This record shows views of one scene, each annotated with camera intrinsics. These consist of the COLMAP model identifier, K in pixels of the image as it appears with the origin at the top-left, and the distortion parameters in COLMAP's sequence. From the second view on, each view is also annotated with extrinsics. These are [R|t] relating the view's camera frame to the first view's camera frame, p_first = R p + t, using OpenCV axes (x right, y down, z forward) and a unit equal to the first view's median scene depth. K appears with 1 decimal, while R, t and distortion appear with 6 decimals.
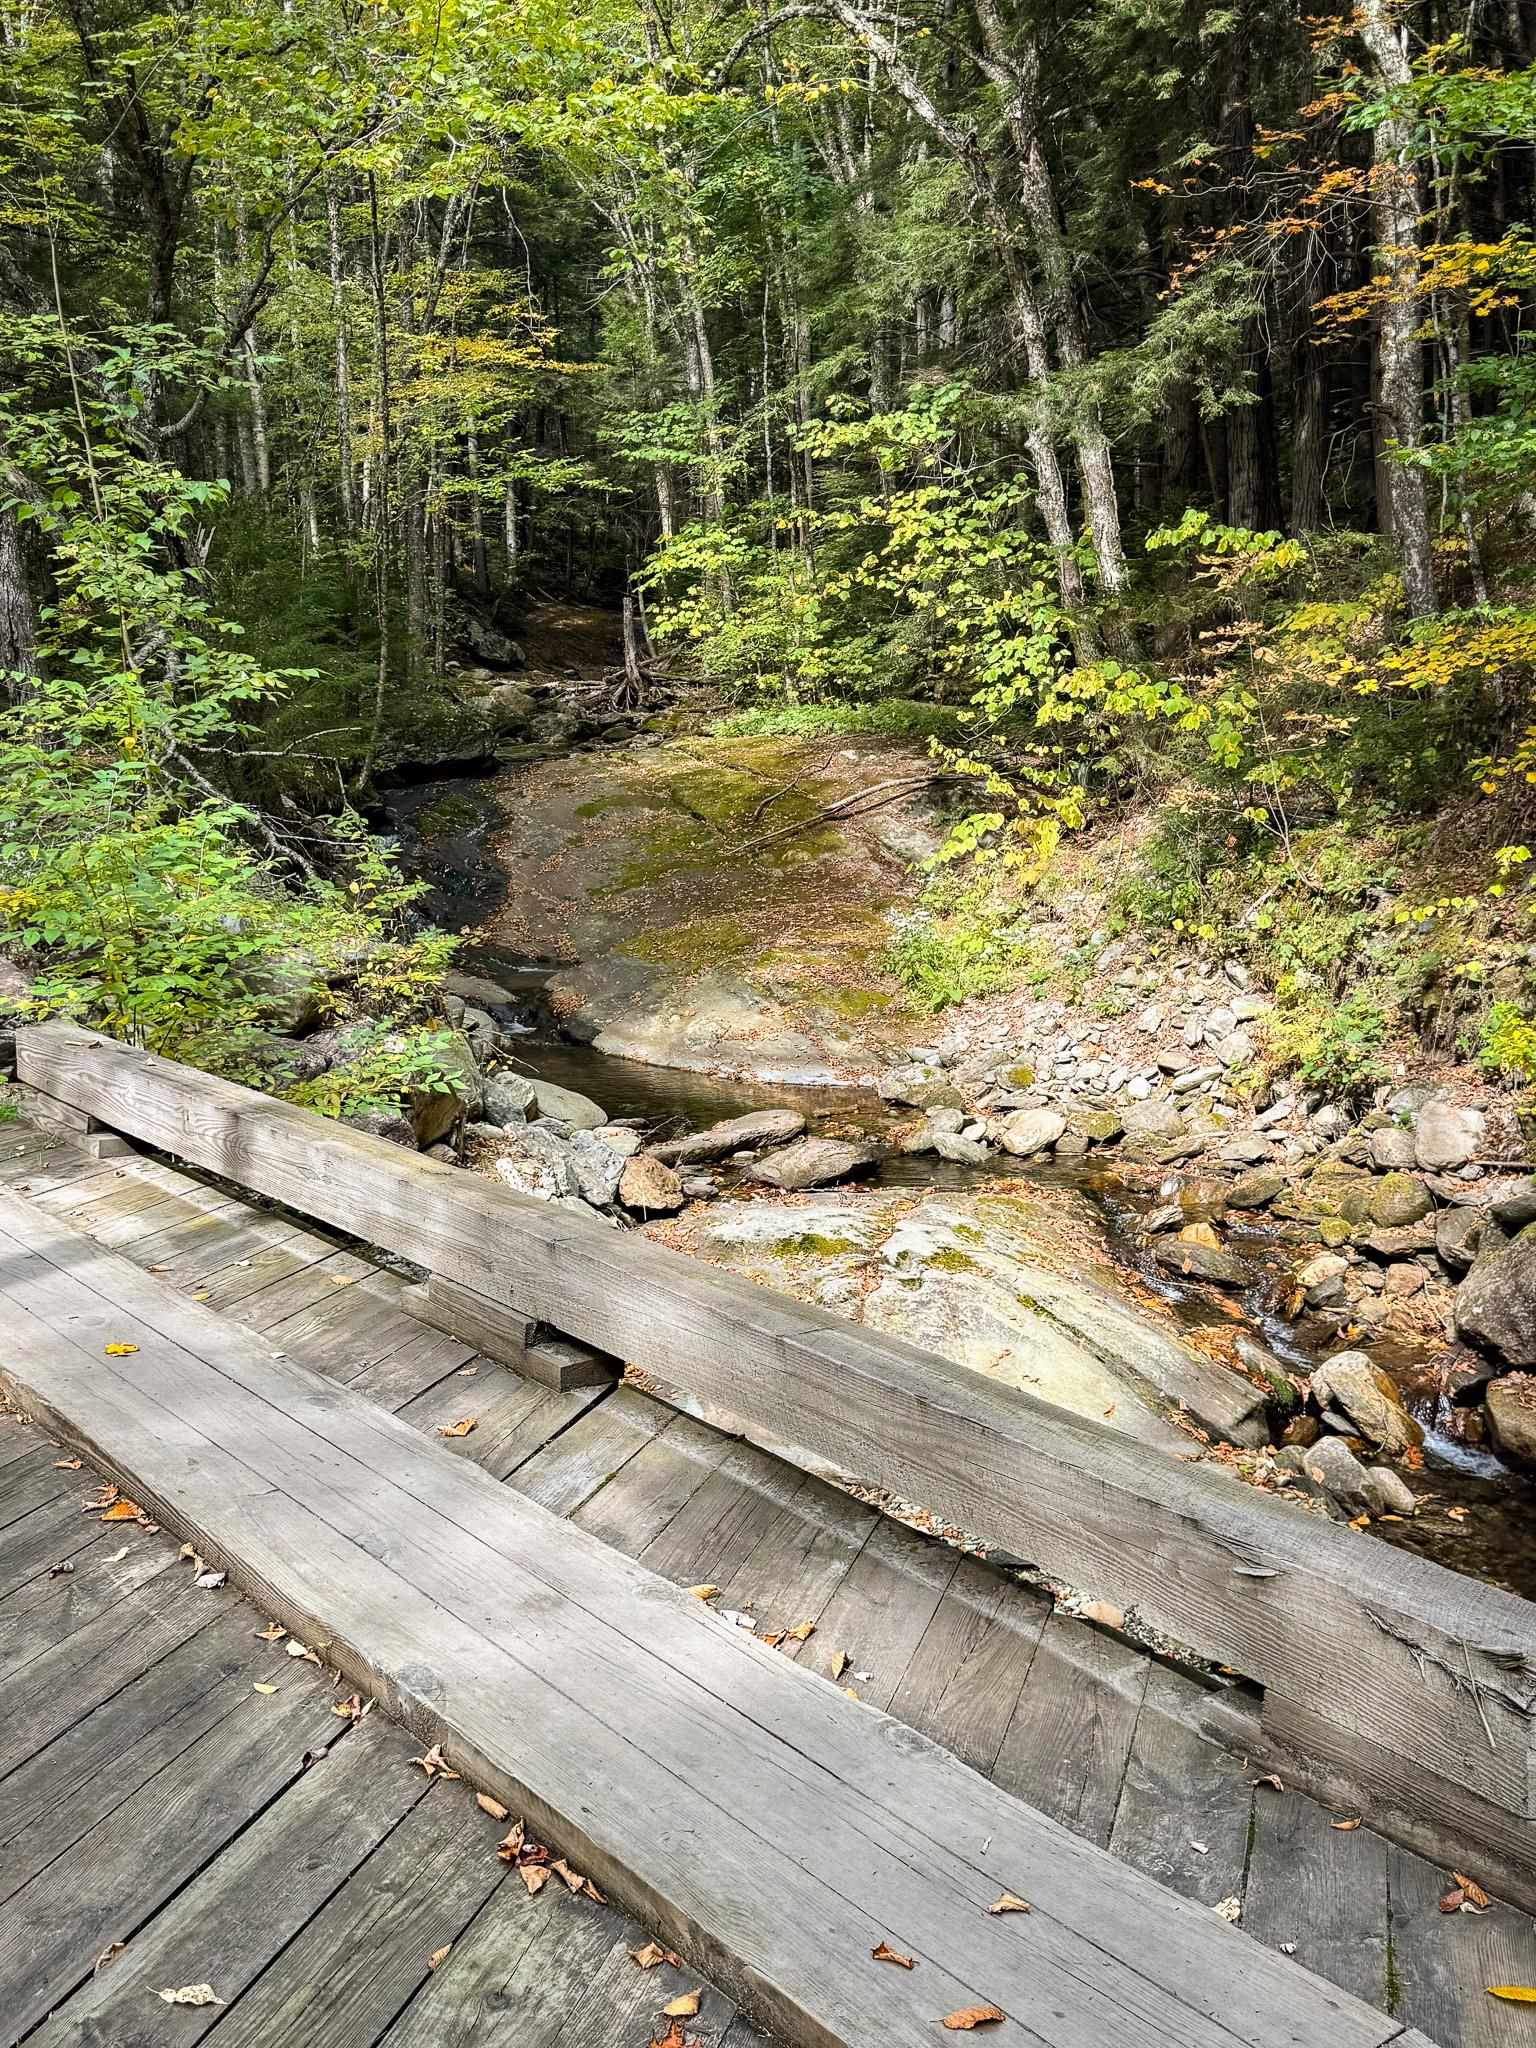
lens RADIAL K [[1930.5, 0, 768.0], [0, 1930.5, 1024.0], [0, 0, 1]] dist [0.059116, -0.013485]
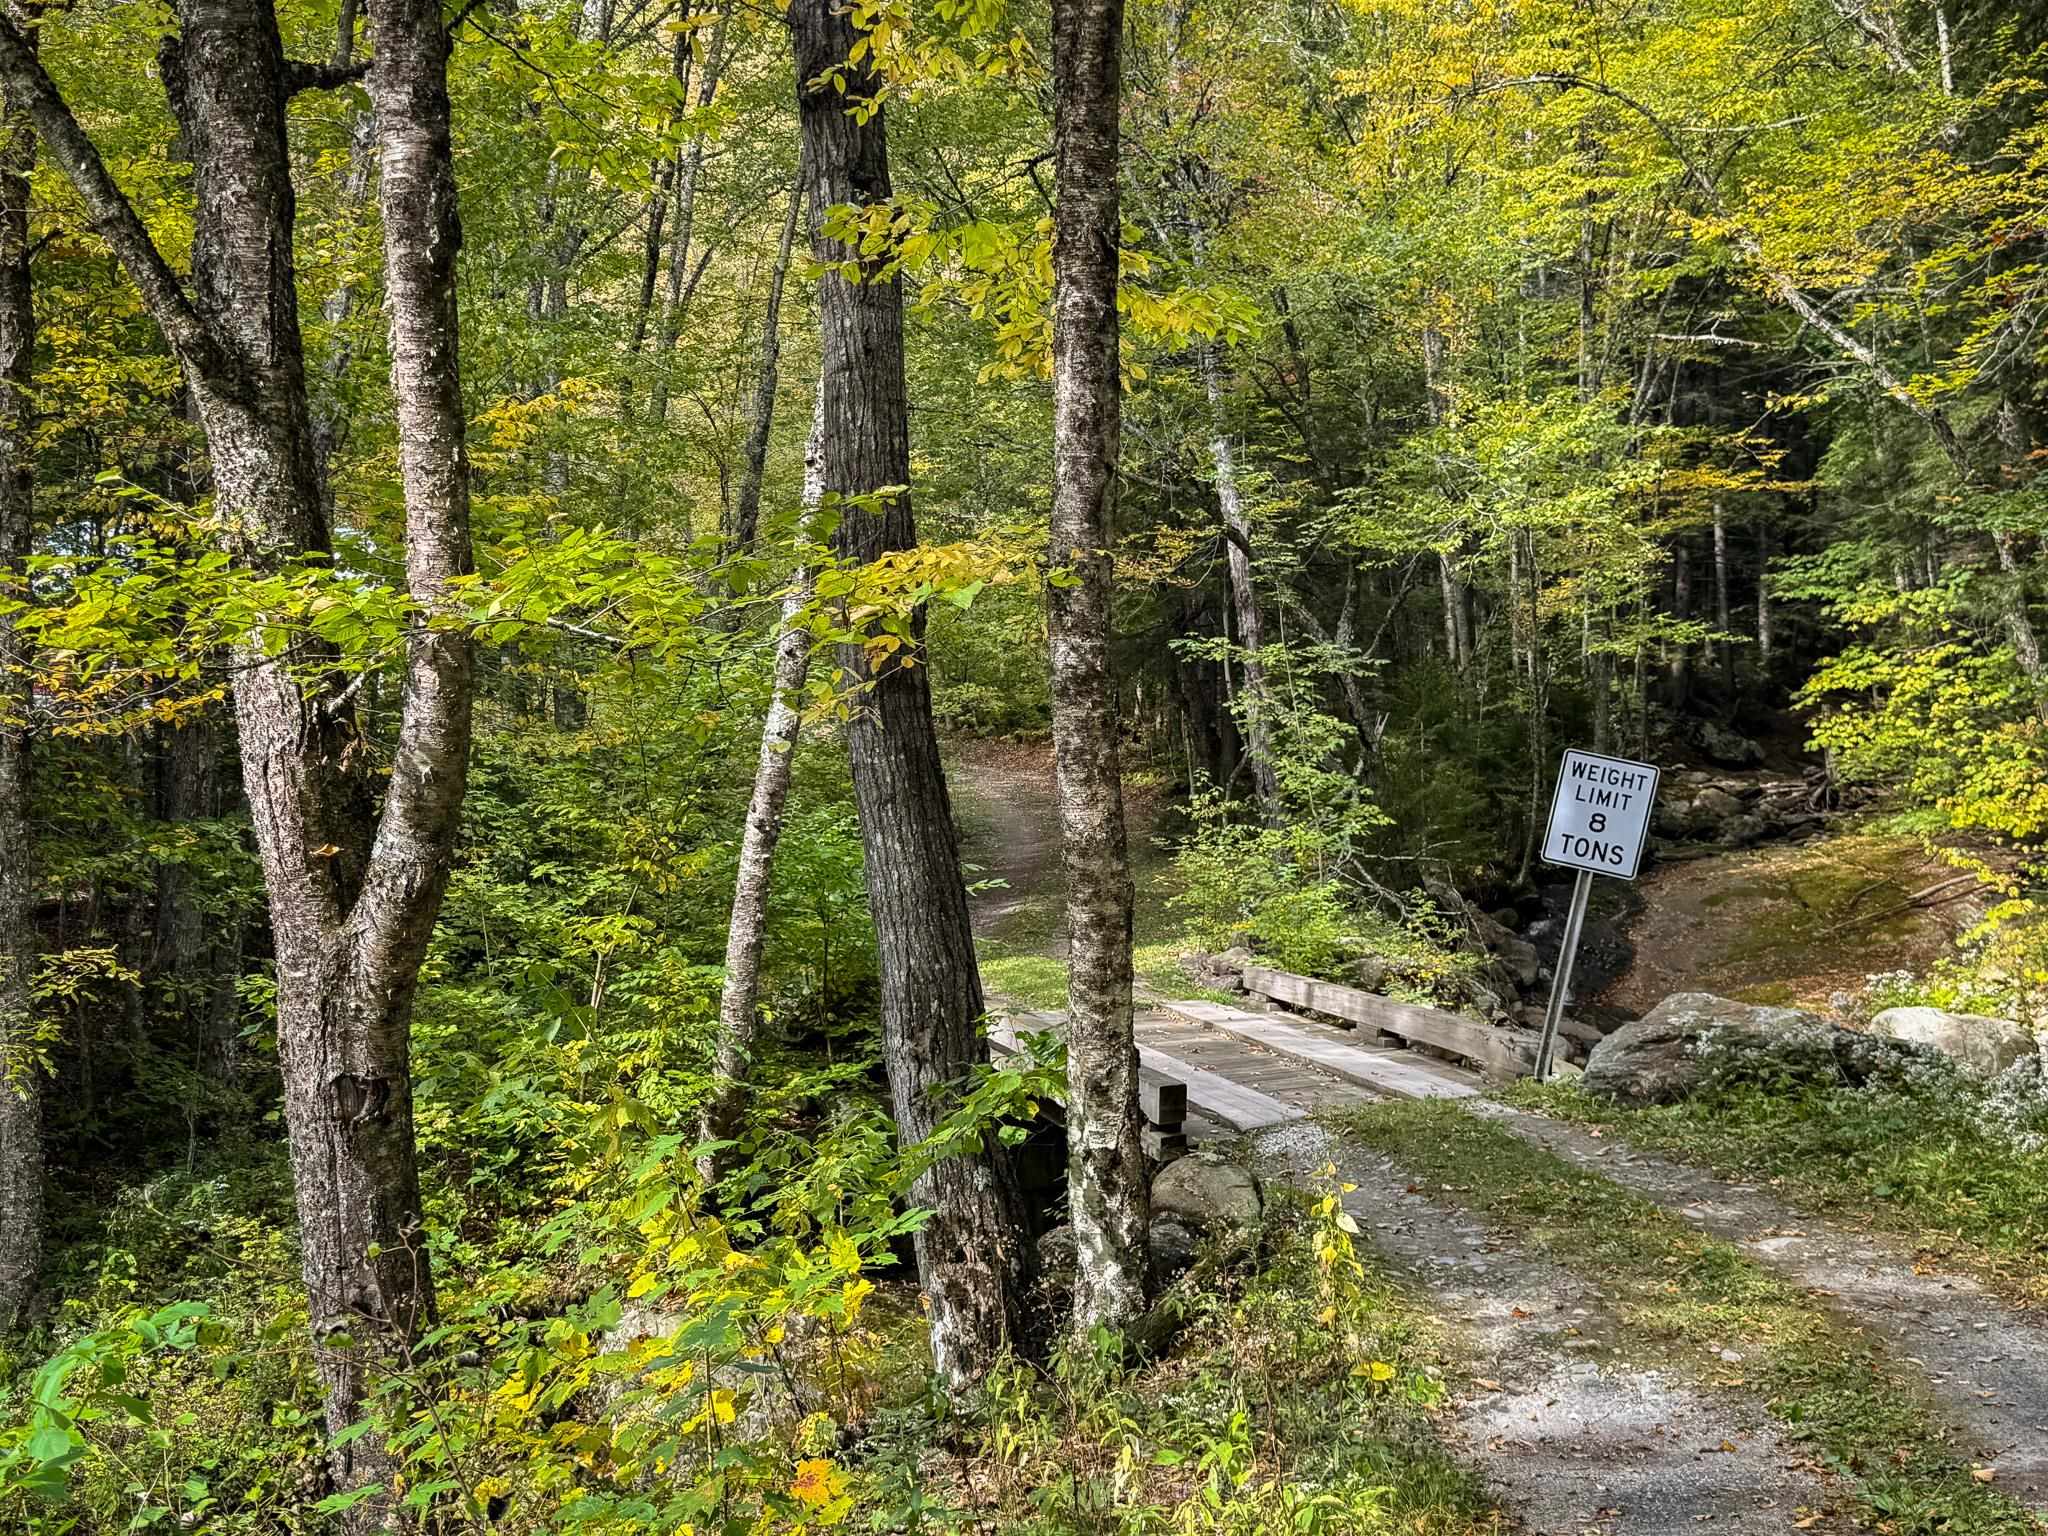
lens RADIAL K [[2390.8, 0, 1024.0], [0, 2390.8, 768.0], [0, 0, 1]] dist [-0.003674, -0.002414]
pose [[0.886783, -0.022377, -0.461644, 0.175486], [-0.057411, 0.985758, -0.158066, 0.055720], [0.458606, 0.166673, 0.872869, -0.413633]]
